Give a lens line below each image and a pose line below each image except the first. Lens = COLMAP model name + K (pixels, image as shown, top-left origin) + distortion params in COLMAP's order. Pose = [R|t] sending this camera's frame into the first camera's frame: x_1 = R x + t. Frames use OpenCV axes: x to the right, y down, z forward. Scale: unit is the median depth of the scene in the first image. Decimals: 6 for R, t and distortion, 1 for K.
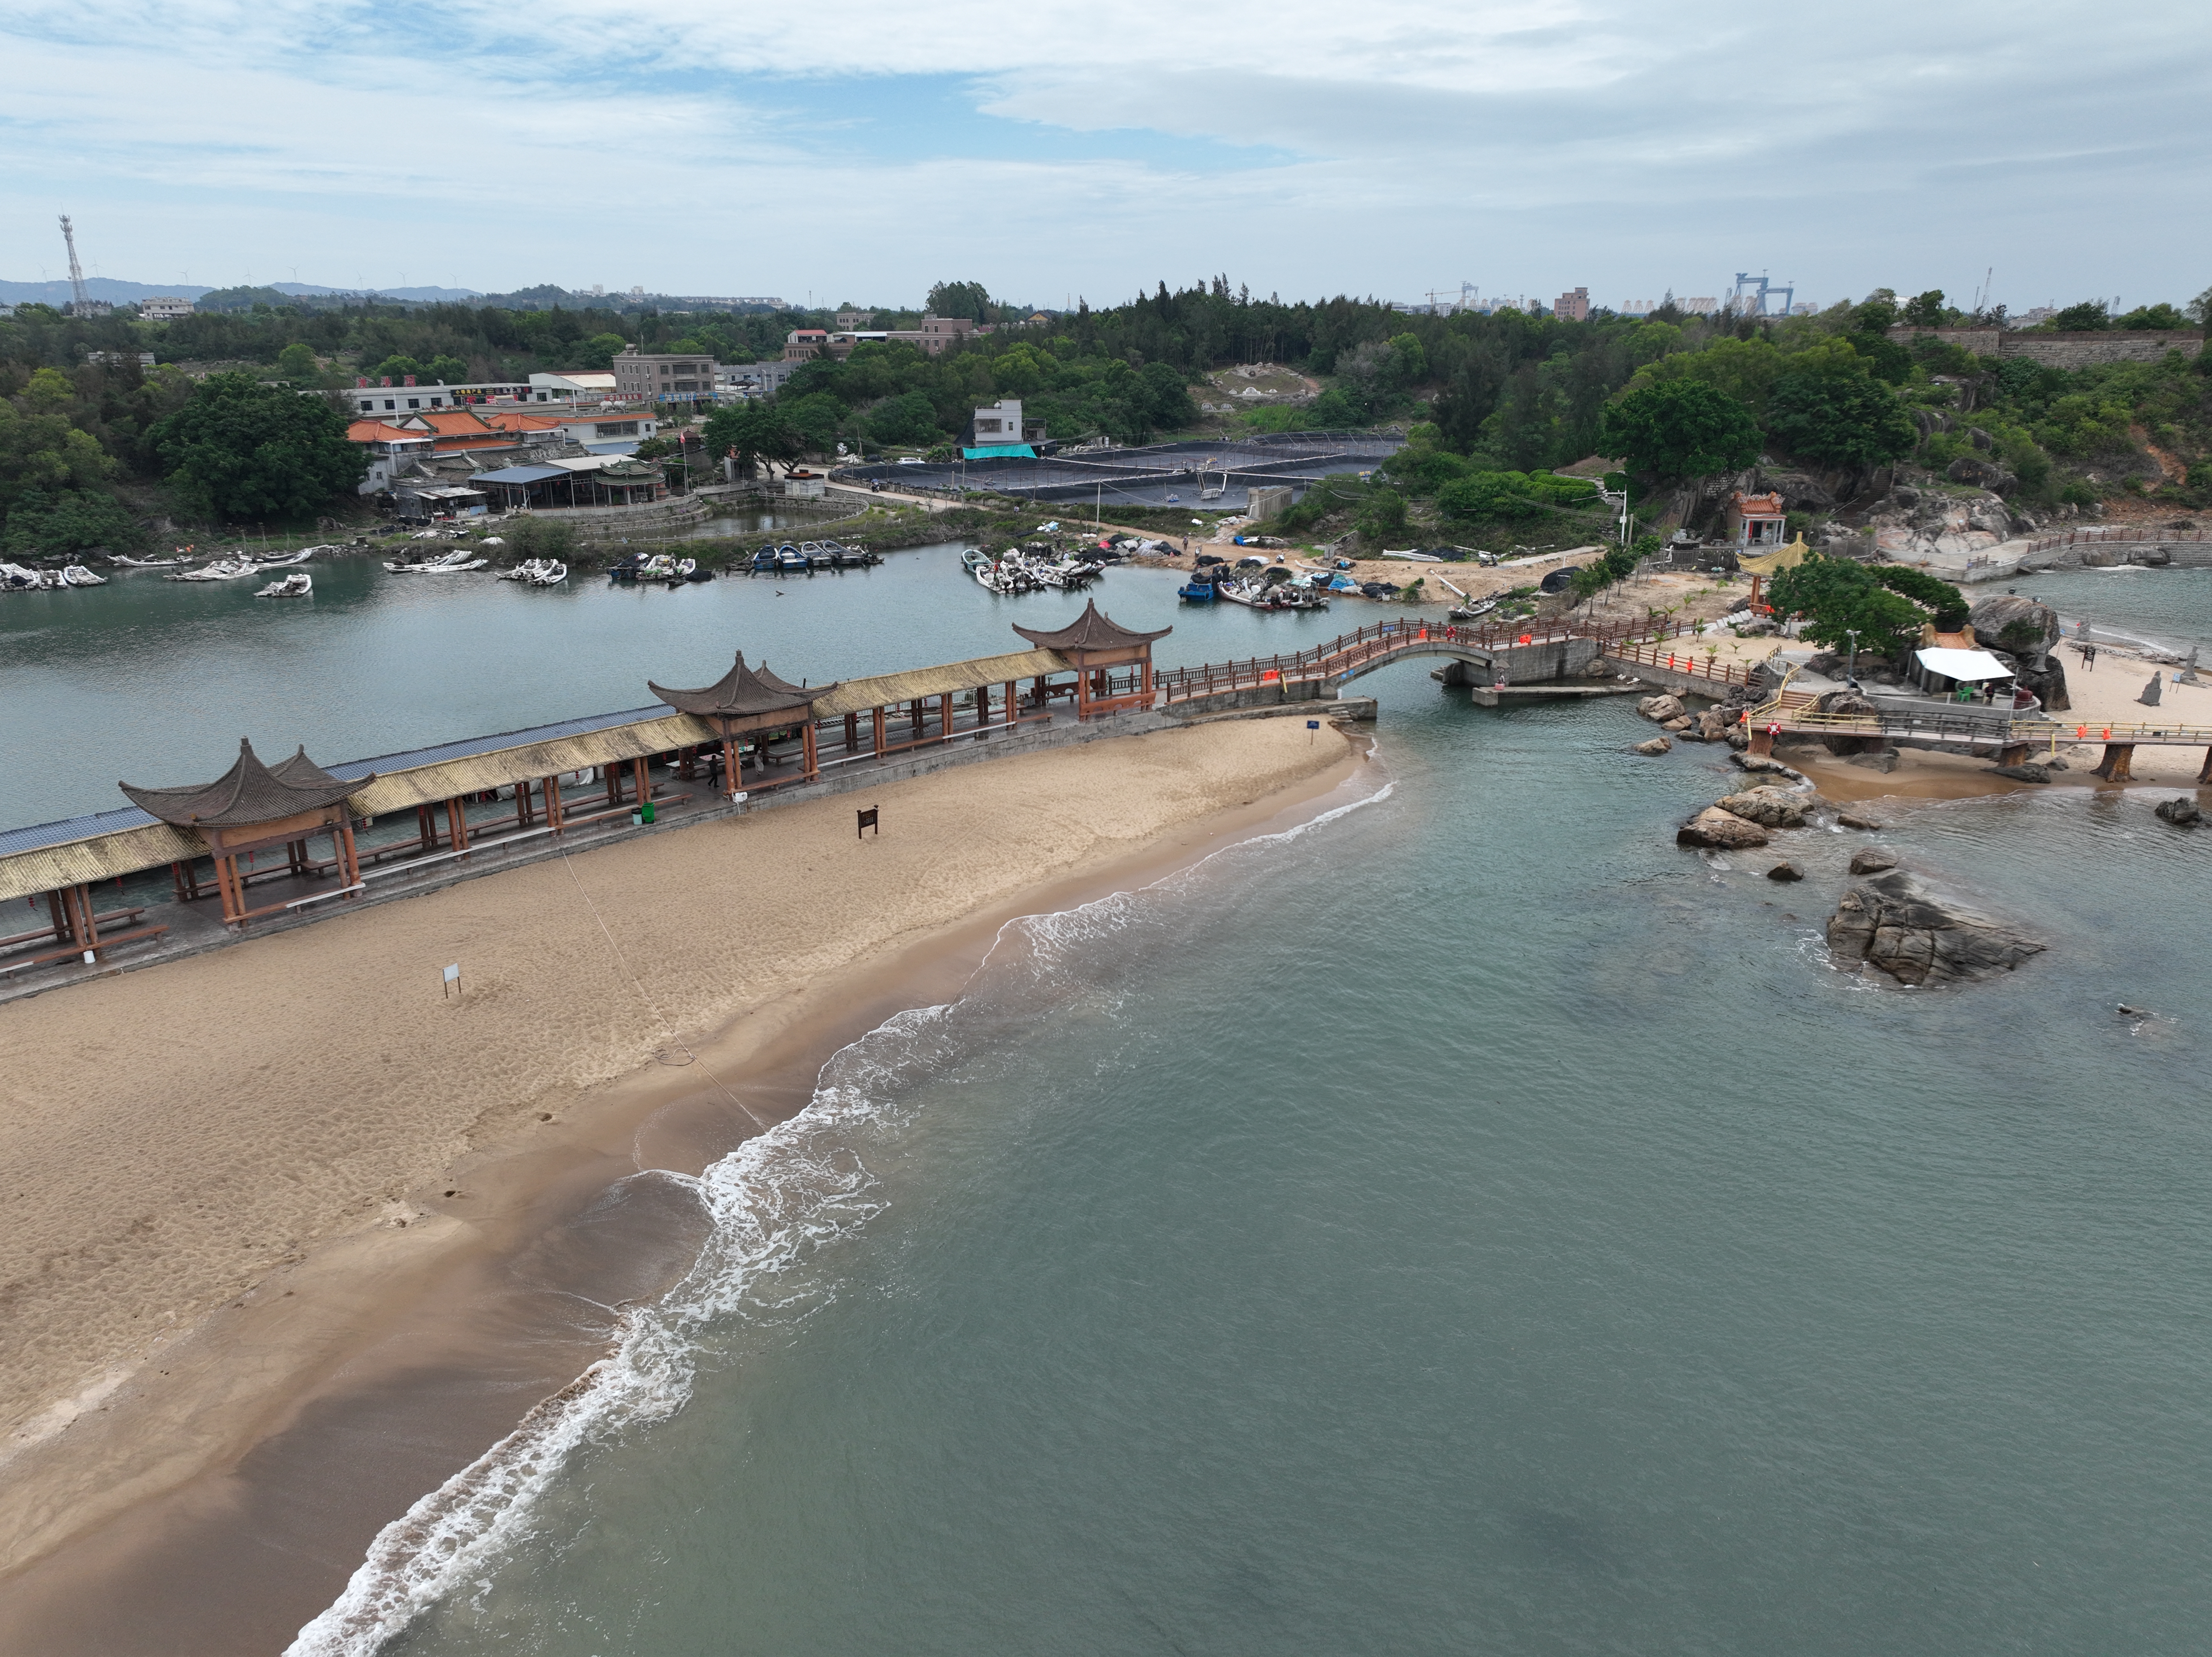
lens RADIAL K [[1557.9, 0, 1115.4], [0, 1557.9, 838.2], [0, 0, 1]] dist [-0.014643, 0.030859]
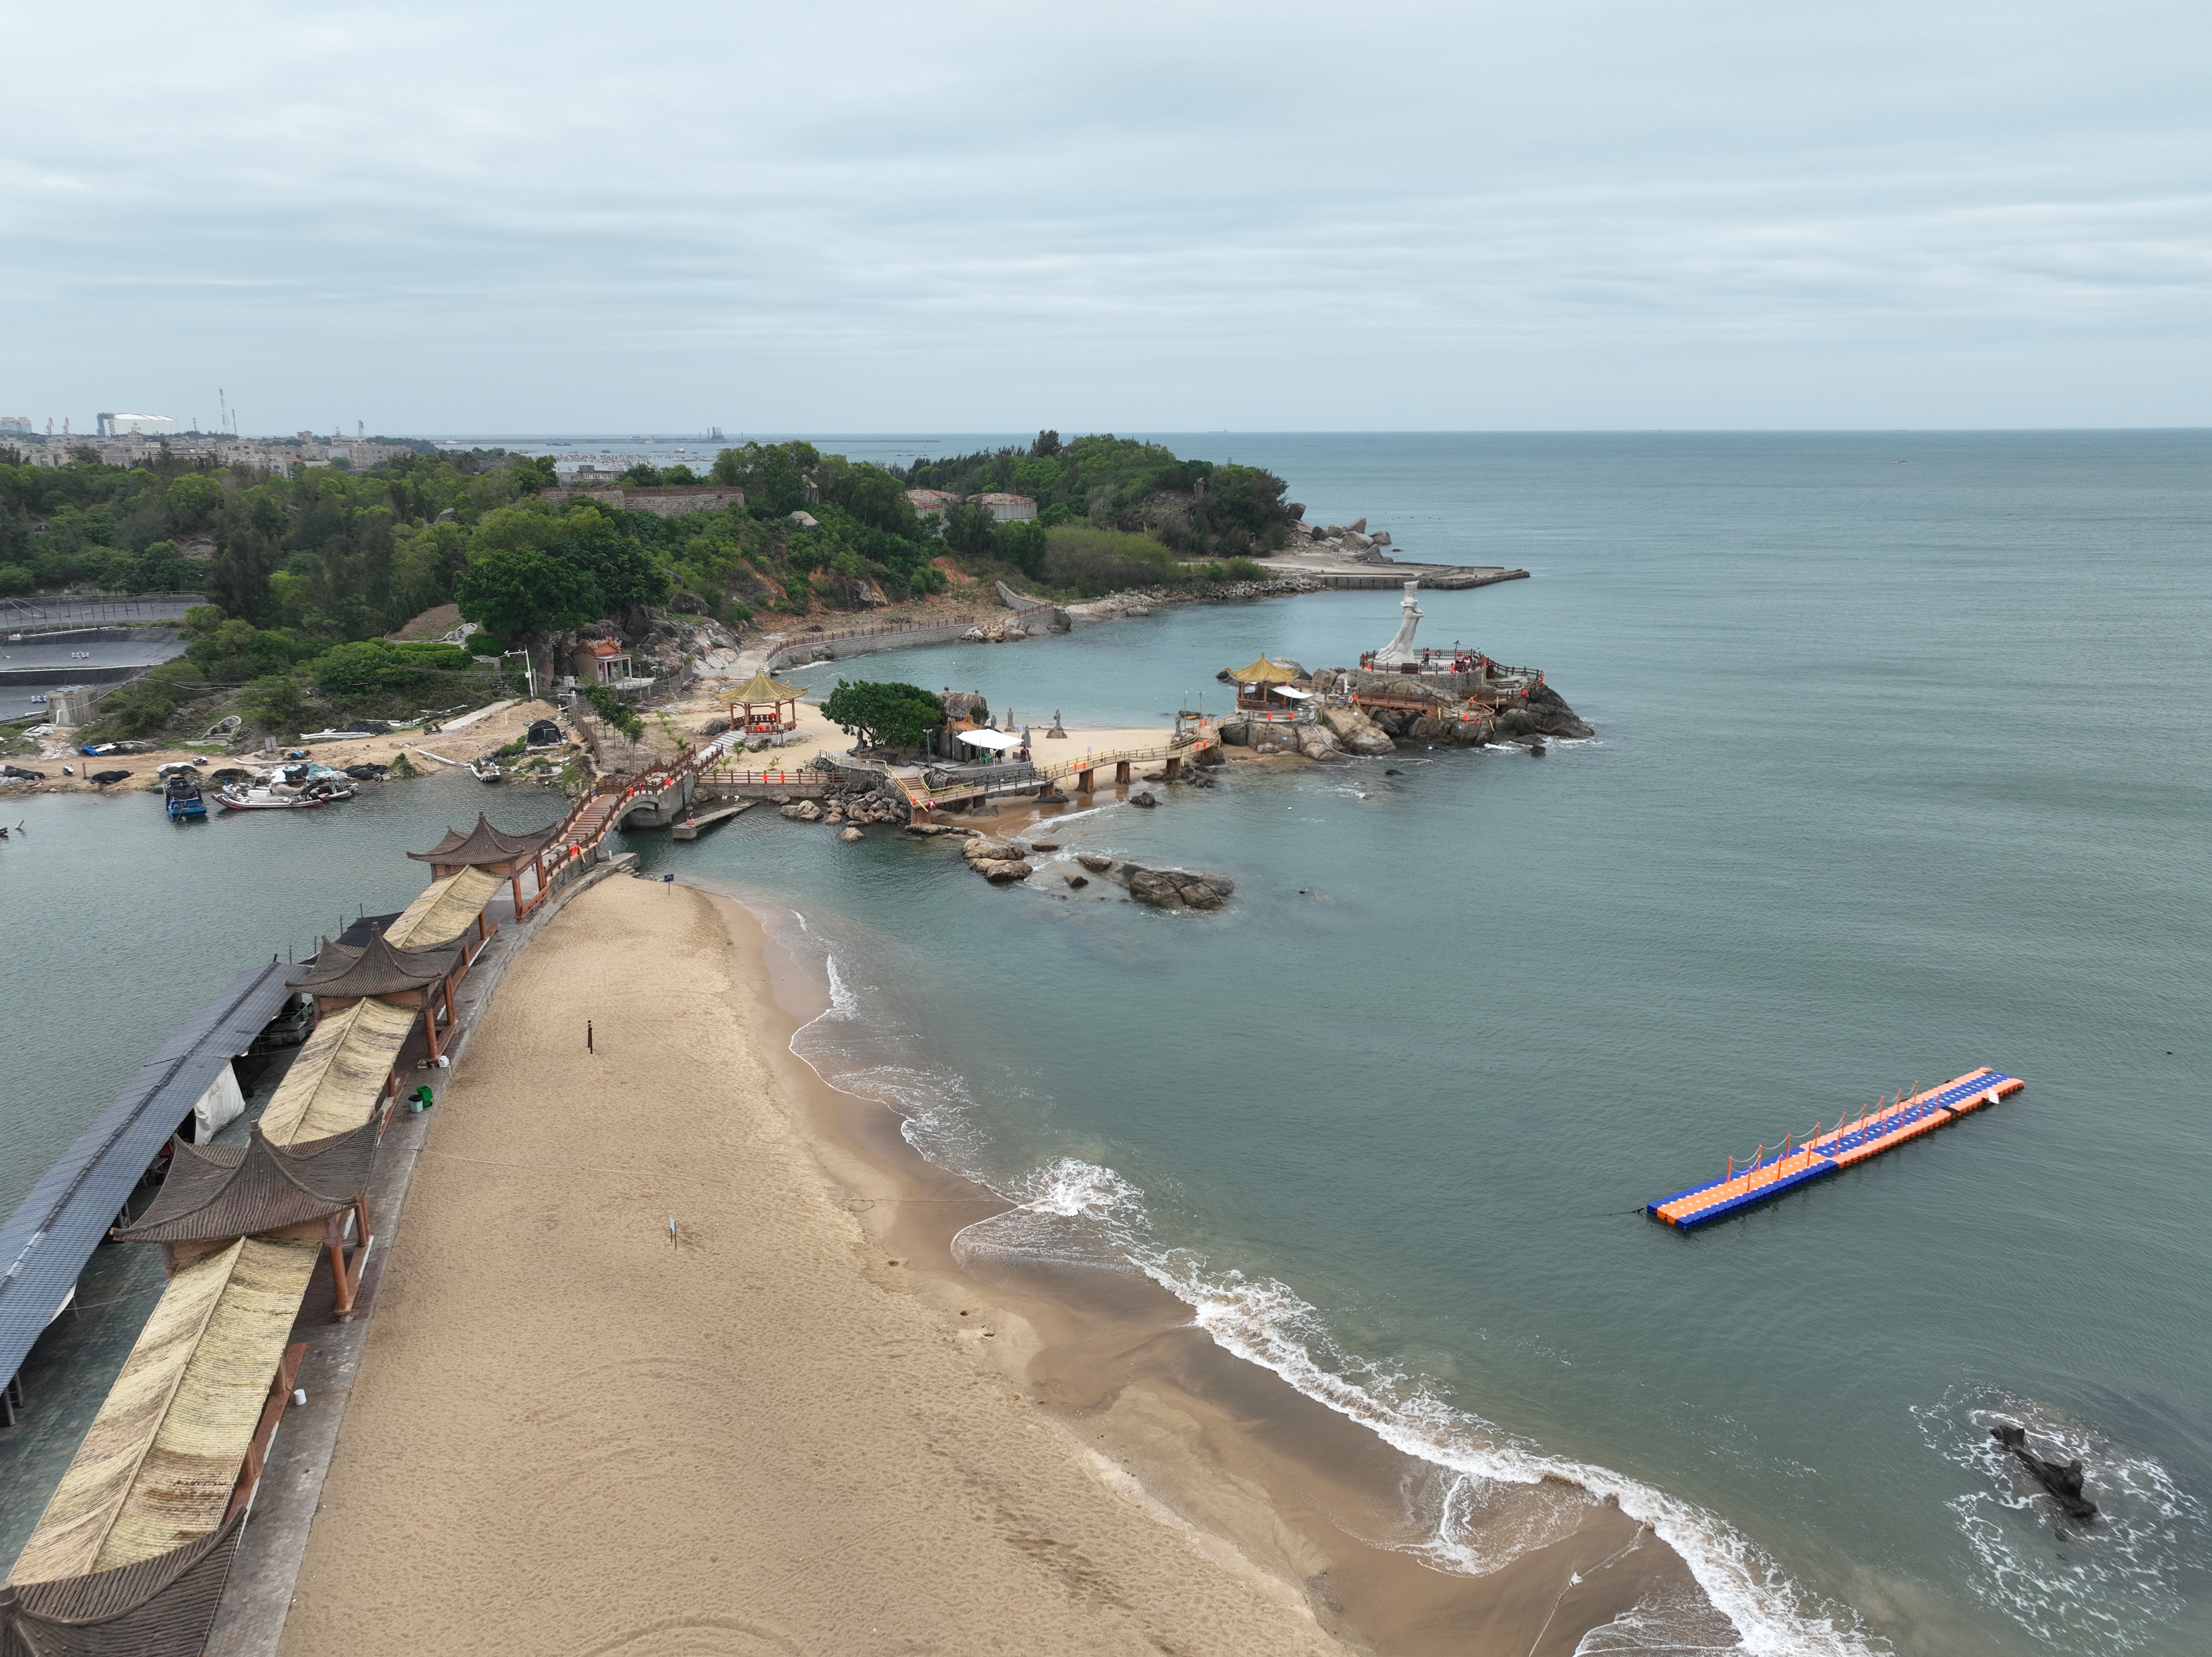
lens RADIAL K [[1557.9, 0, 1093.9], [0, 1557.9, 824.4], [0, 0, 1]] dist [-0.014643, 0.030859]
pose [[0.544002, -0.203673, 0.813989, -0.358940], [0.265489, 0.962035, 0.063285, -0.055943], [-0.795976, 0.181678, 0.577422, 0.031487]]
